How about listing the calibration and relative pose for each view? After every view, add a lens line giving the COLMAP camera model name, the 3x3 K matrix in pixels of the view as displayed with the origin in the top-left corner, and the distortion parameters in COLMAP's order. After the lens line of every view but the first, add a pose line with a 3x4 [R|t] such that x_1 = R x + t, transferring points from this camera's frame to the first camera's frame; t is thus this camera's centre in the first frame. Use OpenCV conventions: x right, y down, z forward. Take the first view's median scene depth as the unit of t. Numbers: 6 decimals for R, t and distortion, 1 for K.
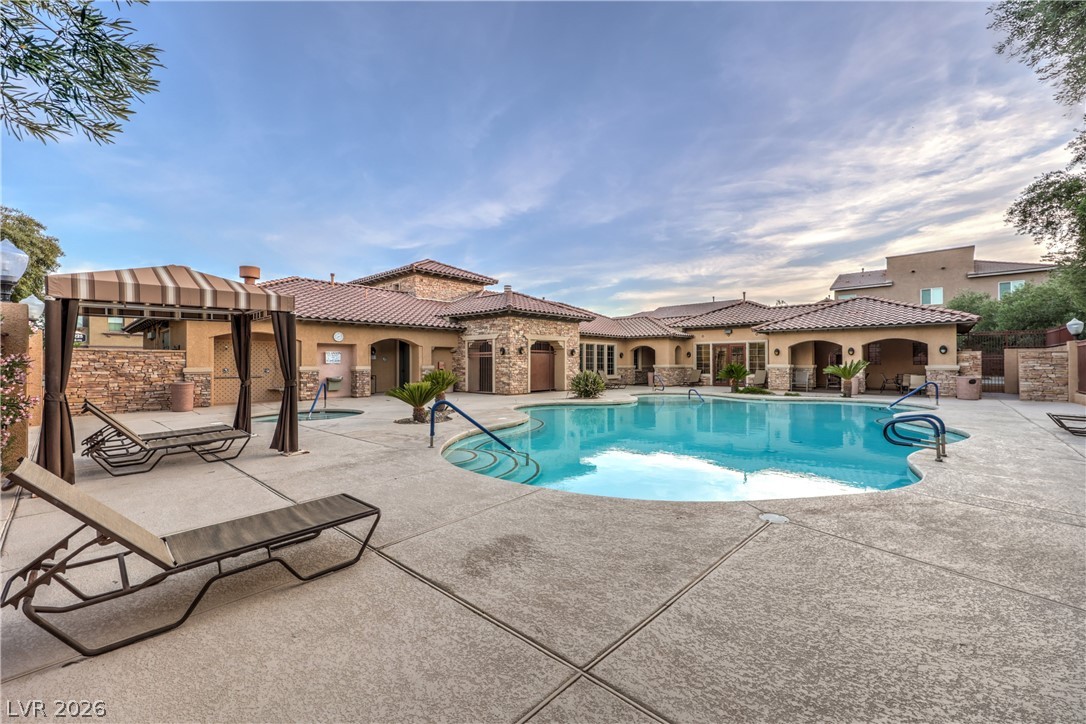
lens RADIAL K [[423.5, 0, 543.0], [0, 423.5, 362.0], [0, 0, 1]] dist [-0.024104, 0.000164]
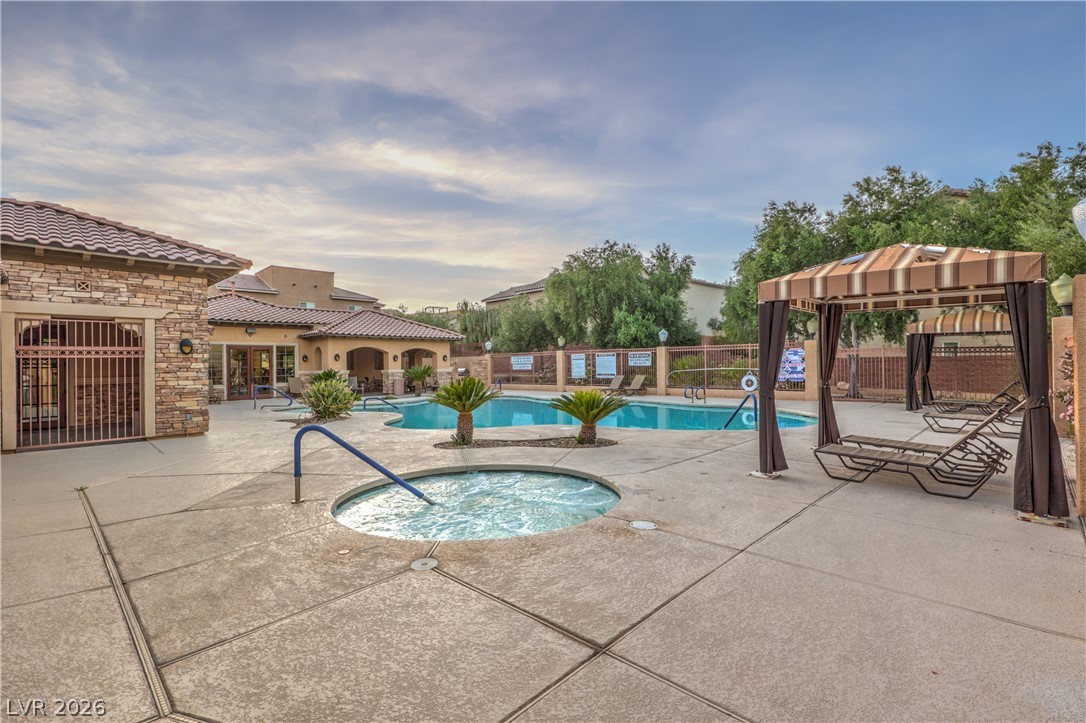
lens RADIAL K [[505.9, 0, 543.0], [0, 505.9, 361.5], [0, 0, 1]] dist [0.003393, 0.000742]
pose [[0.033856, 0.007852, 0.999396, -0.652598], [0.011917, 0.999895, -0.008259, 0.001435], [-0.999356, 0.012190, 0.033759, 0.554546]]
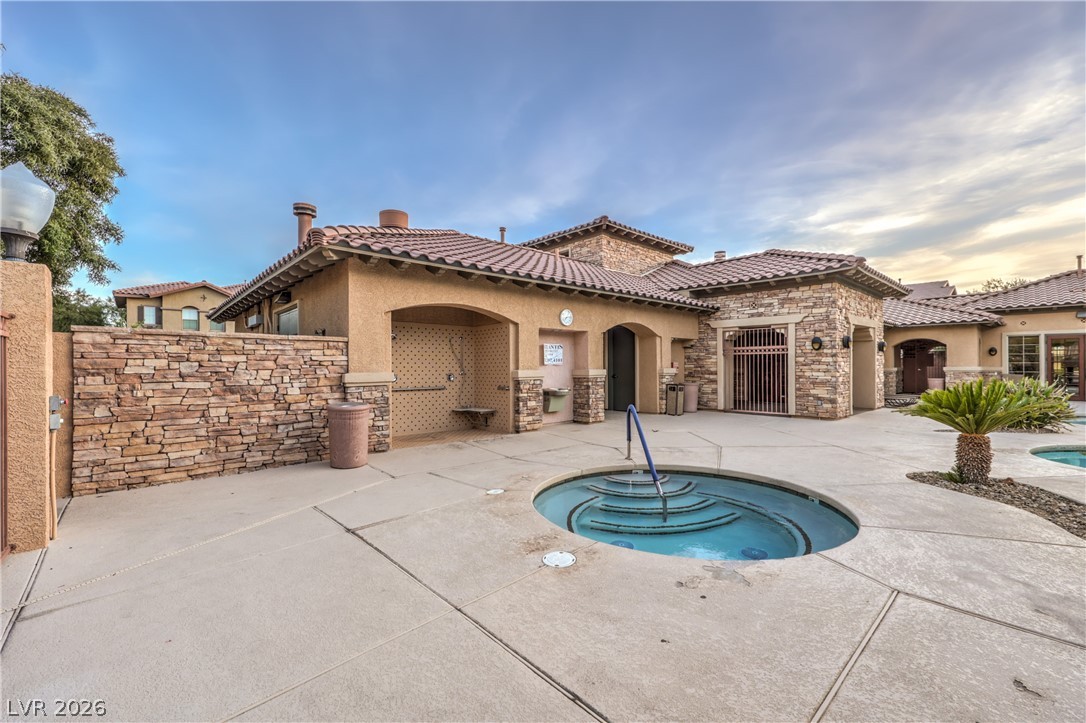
lens RADIAL K [[448.2, 0, 543.0], [0, 448.2, 361.5], [0, 0, 1]] dist [-0.010037, -0.000018]
pose [[0.995188, -0.001229, -0.097981, -0.401091], [0.000689, 0.999984, -0.005544, 0.002183], [0.097986, 0.005450, 0.995173, 0.344391]]
